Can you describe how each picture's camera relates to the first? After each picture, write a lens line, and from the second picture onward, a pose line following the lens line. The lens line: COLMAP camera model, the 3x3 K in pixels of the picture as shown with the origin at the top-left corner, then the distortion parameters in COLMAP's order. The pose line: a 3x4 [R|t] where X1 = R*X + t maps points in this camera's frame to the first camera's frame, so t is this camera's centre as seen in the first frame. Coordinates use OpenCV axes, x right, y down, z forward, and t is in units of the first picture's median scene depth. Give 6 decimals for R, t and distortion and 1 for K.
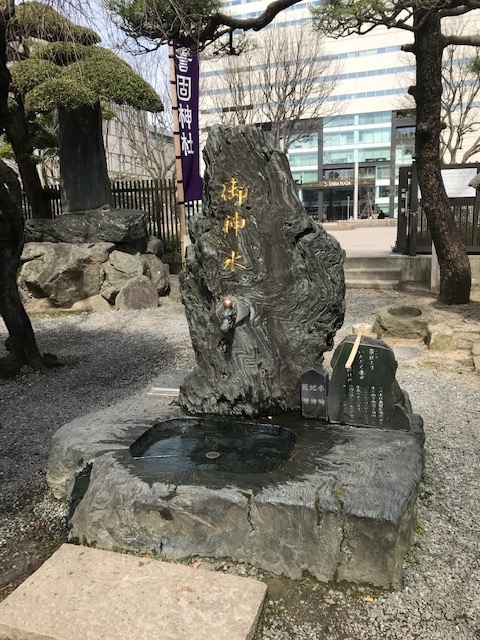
lens RADIAL K [[535.1, 0, 260.6], [0, 535.1, 319.1], [0, 0, 1]] dist [-0.014932, -0.010934]
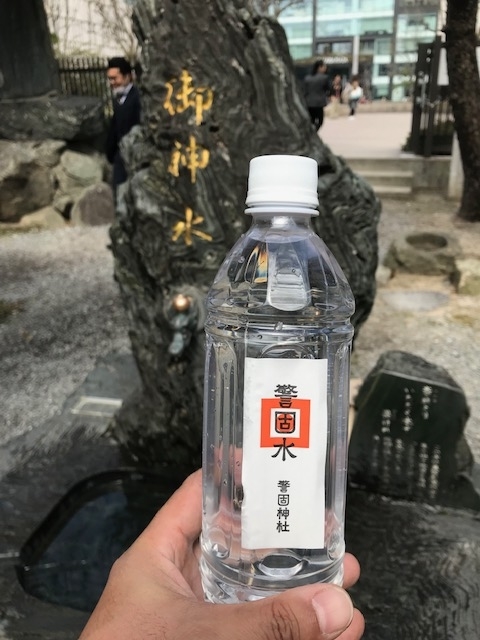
lens RADIAL K [[535.1, 0, 260.6], [0, 535.1, 319.1], [0, 0, 1]] dist [-0.014932, -0.010934]
pose [[0.999738, -0.004580, 0.022410, 0.009804], [-0.000117, 0.978712, 0.205237, -0.110273], [-0.022872, -0.205186, 0.978456, 0.359711]]
